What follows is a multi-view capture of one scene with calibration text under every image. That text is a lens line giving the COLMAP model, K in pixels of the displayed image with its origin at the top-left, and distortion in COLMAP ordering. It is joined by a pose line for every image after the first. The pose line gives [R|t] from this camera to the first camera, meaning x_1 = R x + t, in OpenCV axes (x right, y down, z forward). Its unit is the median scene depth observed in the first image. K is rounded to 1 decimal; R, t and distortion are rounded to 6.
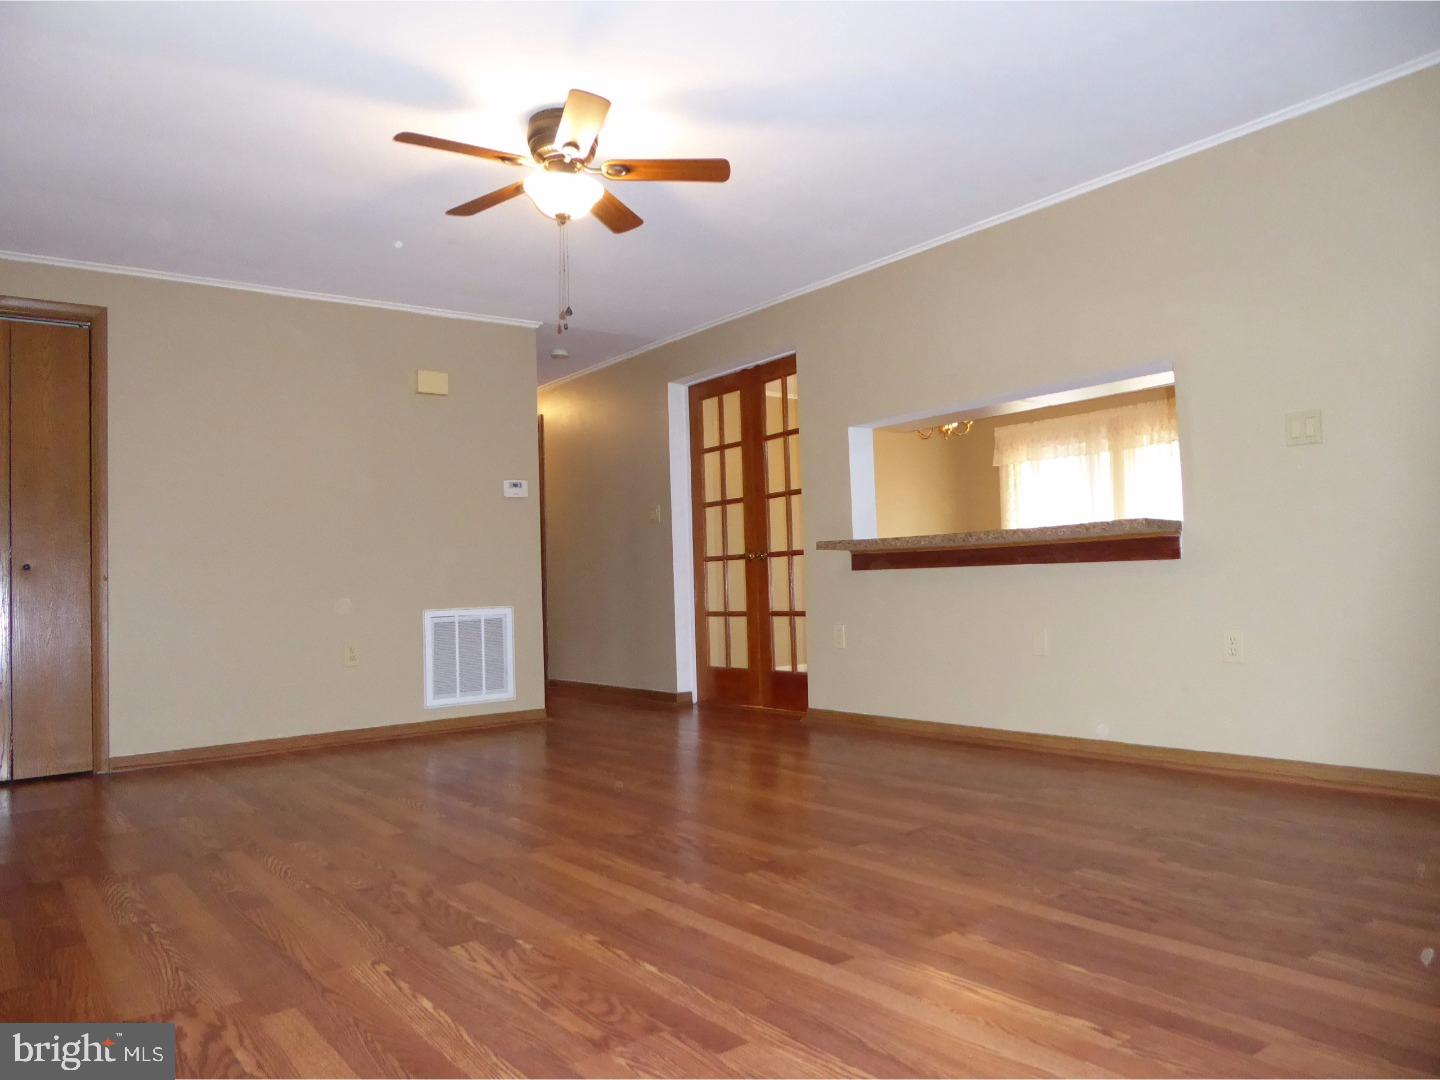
lens RADIAL K [[1024.9, 0, 722.7], [0, 1024.9, 536.6], [0, 0, 1]] dist [-0.019890, 0.004759]
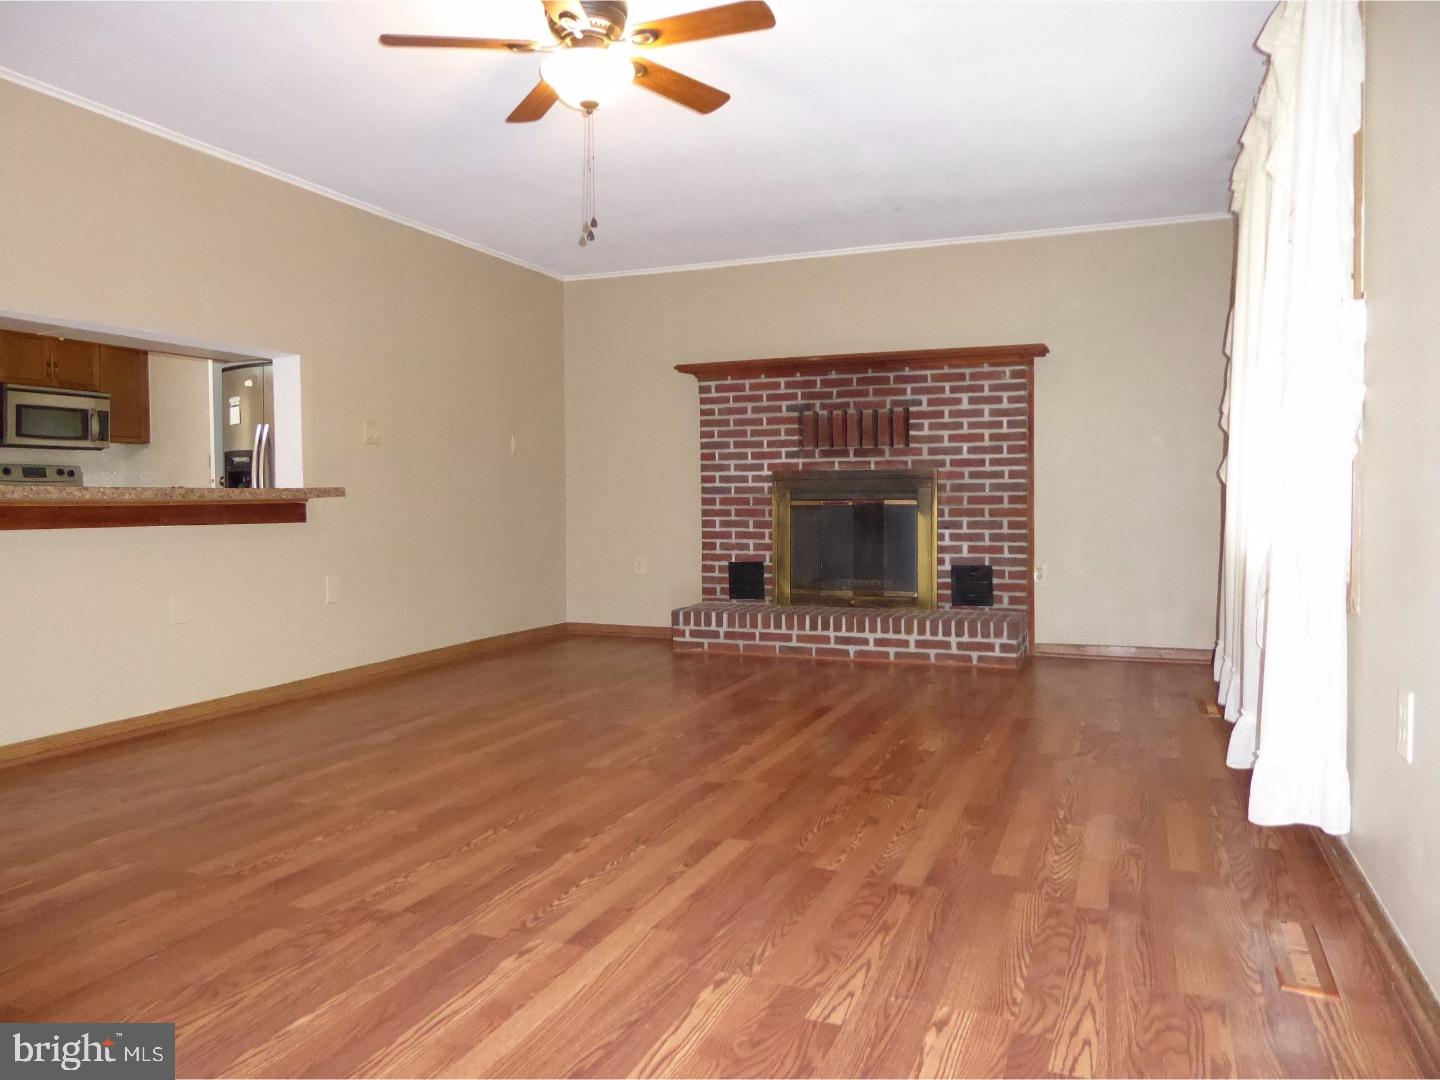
lens RADIAL K [[1024.9, 0, 722.7], [0, 1024.9, 536.6], [0, 0, 1]] dist [-0.019890, 0.004759]
pose [[-0.513257, 0.006634, 0.858209, -0.946147], [-0.016931, 0.999697, -0.017853, 0.057481], [-0.858068, -0.023694, -0.512989, 1.339925]]
